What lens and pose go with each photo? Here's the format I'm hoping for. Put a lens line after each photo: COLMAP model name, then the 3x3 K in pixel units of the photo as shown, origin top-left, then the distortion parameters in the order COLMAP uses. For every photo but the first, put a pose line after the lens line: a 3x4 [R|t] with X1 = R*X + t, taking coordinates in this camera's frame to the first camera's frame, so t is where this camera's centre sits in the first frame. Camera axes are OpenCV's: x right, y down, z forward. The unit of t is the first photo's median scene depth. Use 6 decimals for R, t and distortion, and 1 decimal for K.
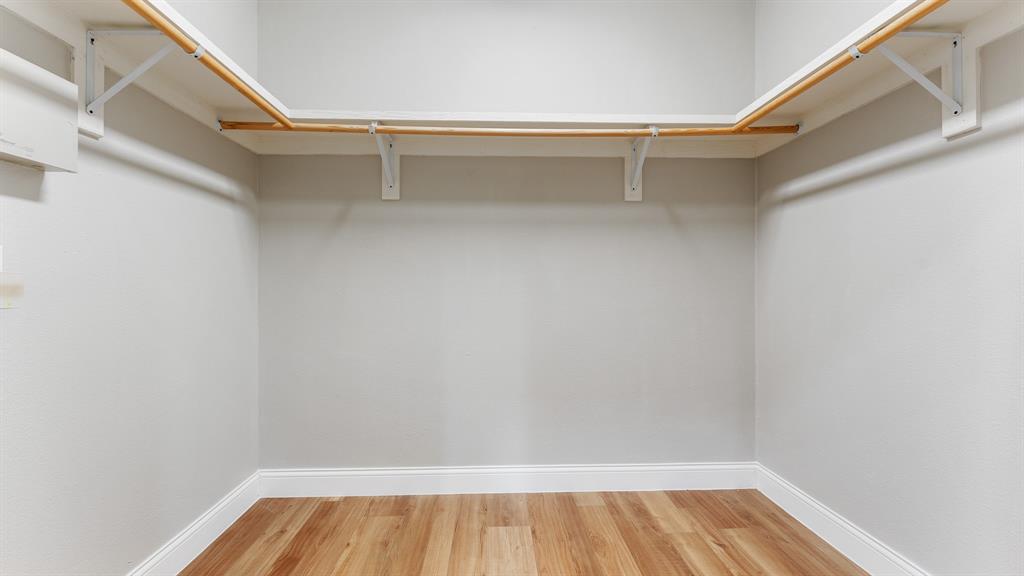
lens RADIAL K [[406.6, 0, 504.7], [0, 406.6, 291.2], [0, 0, 1]] dist [-0.000979, -0.000034]
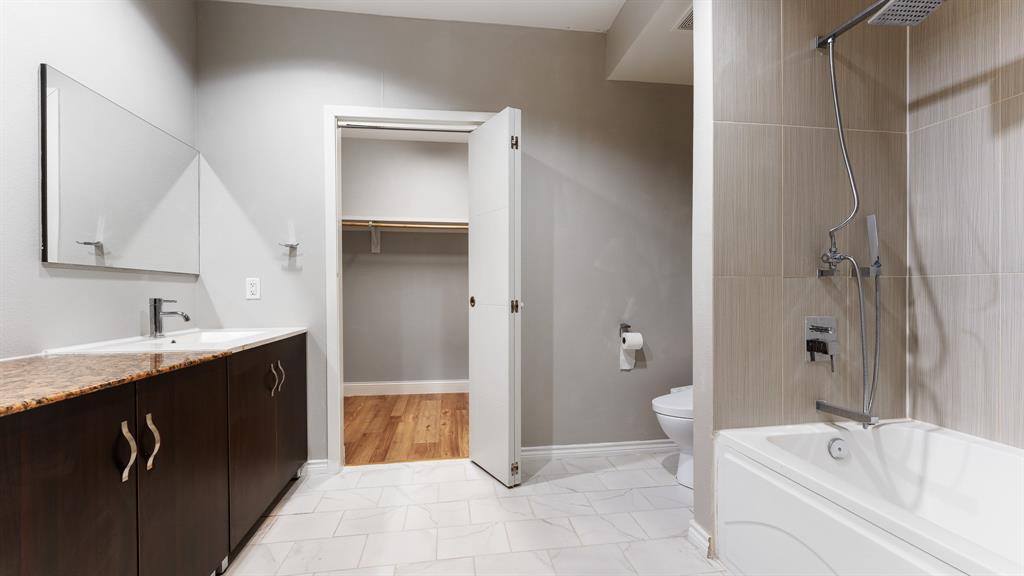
lens RADIAL K [[406.6, 0, 504.7], [0, 406.6, 291.2], [0, 0, 1]] dist [-0.000979, -0.000034]
pose [[0.994284, -0.000173, 0.106769, 0.162827], [0.001435, 0.999930, -0.011743, -0.005577], [-0.106759, 0.011829, 0.994215, -1.225092]]
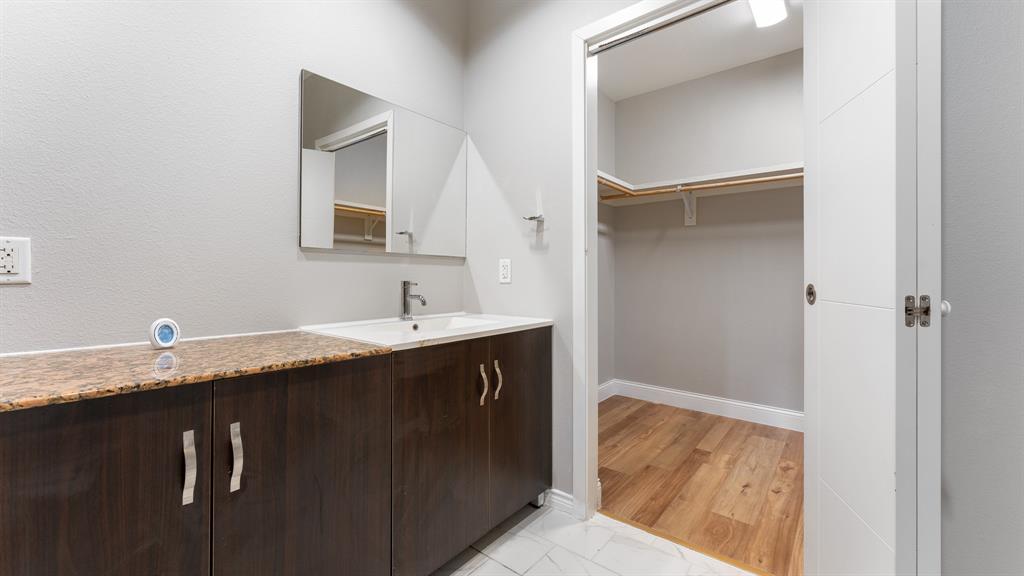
lens RADIAL K [[411.3, 0, 505.9], [0, 411.3, 274.7], [0, 0, 1]] dist [-0.000173, 0.000010]
pose [[0.751006, -0.000545, -0.660295, 0.267576], [-0.009555, 0.999886, -0.011692, -0.006910], [0.660226, 0.015090, 0.750916, -0.759548]]
